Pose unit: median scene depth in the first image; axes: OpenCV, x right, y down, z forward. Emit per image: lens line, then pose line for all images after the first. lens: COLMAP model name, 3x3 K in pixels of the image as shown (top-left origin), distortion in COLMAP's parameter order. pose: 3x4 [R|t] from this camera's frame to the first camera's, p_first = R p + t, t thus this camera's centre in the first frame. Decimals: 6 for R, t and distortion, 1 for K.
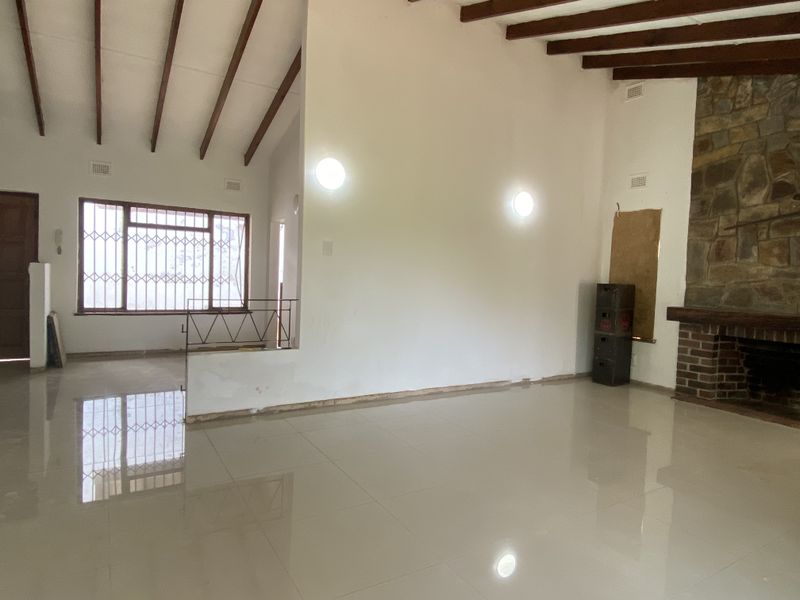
lens RADIAL K [[492.8, 0, 395.6], [0, 492.8, 298.1], [0, 0, 1]] dist [0.054222, -0.038916]
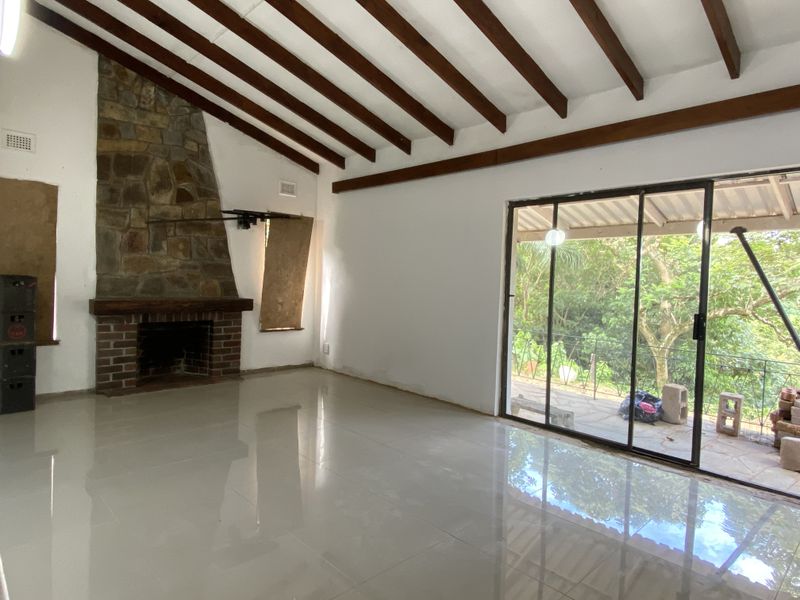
lens RADIAL K [[492.8, 0, 398.1], [0, 492.8, 297.5], [0, 0, 1]] dist [0.054222, -0.038916]
pose [[-0.216418, -0.081635, 0.972882, -0.478855], [0.005054, 0.996391, 0.084732, -0.065078], [-0.976288, 0.023255, -0.215224, 0.690660]]
